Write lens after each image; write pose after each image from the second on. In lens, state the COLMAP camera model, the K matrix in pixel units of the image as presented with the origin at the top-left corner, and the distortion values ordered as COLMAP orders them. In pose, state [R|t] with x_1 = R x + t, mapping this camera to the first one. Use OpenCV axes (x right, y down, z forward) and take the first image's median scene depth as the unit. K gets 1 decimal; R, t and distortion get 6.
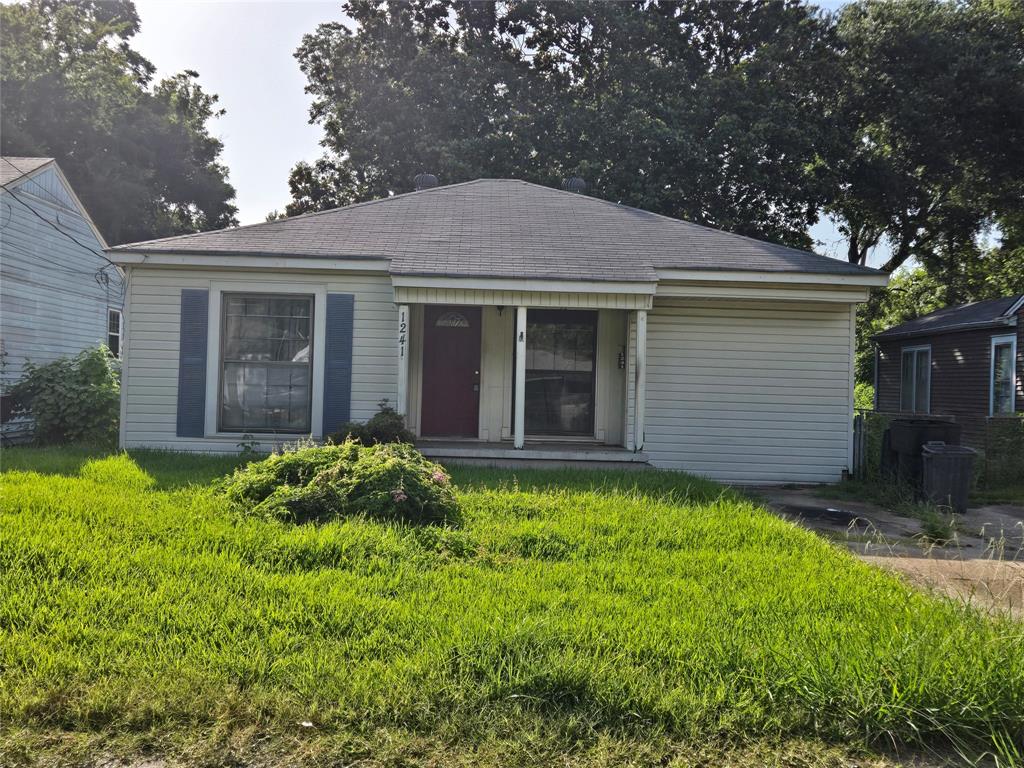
lens RADIAL K [[997.2, 0, 511.9], [0, 997.2, 383.6], [0, 0, 1]] dist [0.002890, 0.000000]
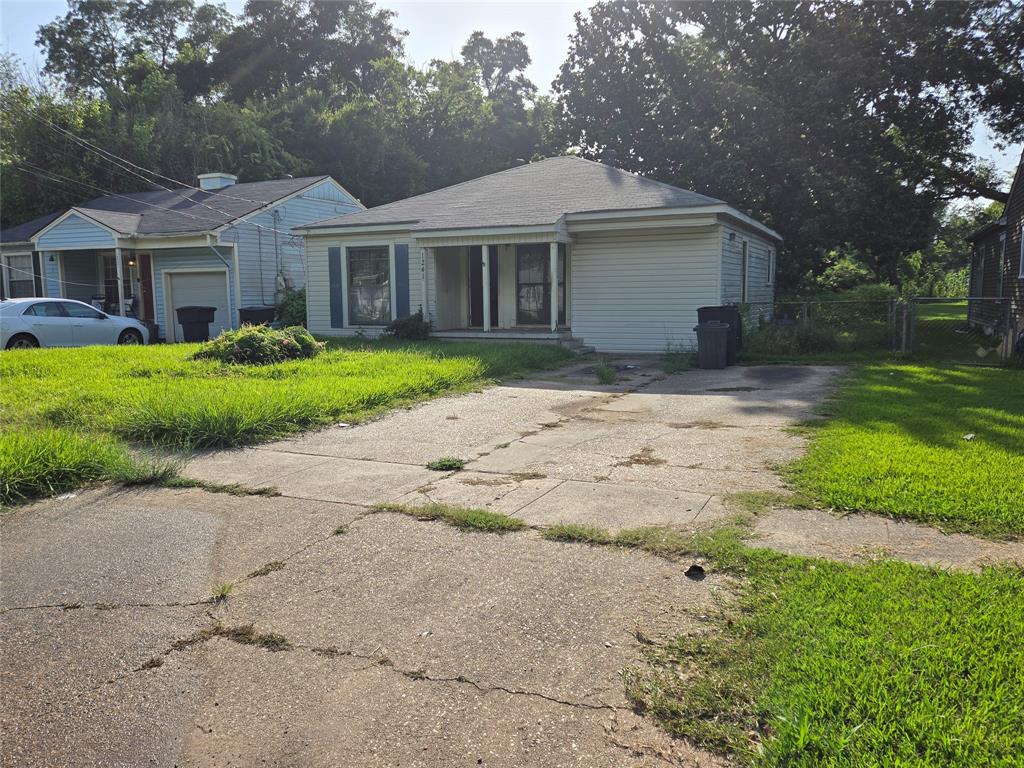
lens RADIAL K [[686.5, 0, 512.4], [0, 686.5, 383.9], [0, 0, 1]] dist [0.008599, 0.000545]
pose [[0.907576, 0.017987, -0.419503, 0.508213], [0.034879, 0.992400, 0.118009, 0.017226], [0.418437, -0.121734, 0.900051, -0.025443]]
